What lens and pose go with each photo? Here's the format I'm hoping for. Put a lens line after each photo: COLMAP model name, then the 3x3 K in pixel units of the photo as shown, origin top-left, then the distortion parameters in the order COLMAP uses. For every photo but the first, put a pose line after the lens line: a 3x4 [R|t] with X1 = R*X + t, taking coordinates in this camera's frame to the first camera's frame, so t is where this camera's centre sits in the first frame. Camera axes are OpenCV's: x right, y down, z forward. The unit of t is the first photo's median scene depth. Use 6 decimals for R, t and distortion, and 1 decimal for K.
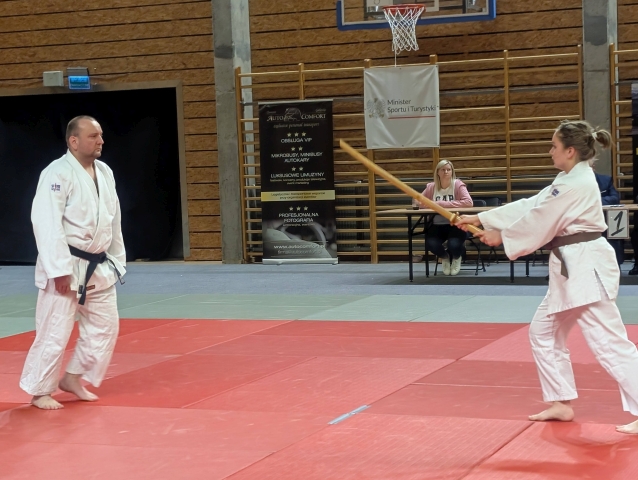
lens RADIAL K [[1484.9, 0, 315.5], [0, 1484.9, 240.7], [0, 0, 1]] dist [0.322067, -1.654854]
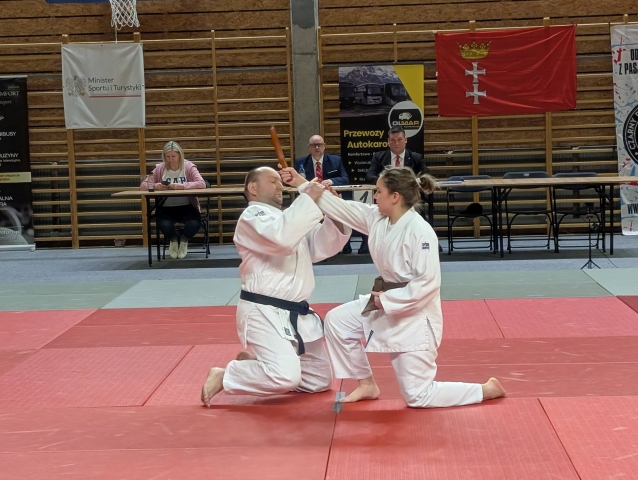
lens RADIAL K [[1475.7, 0, 307.2], [0, 1475.7, 239.2], [0, 0, 1]] dist [0.277680, -1.539049]
pose [[0.945825, -0.018787, 0.324134, -0.129355], [0.016158, 0.999811, 0.010803, 0.001164], [-0.324275, -0.004981, 0.945950, 0.049567]]
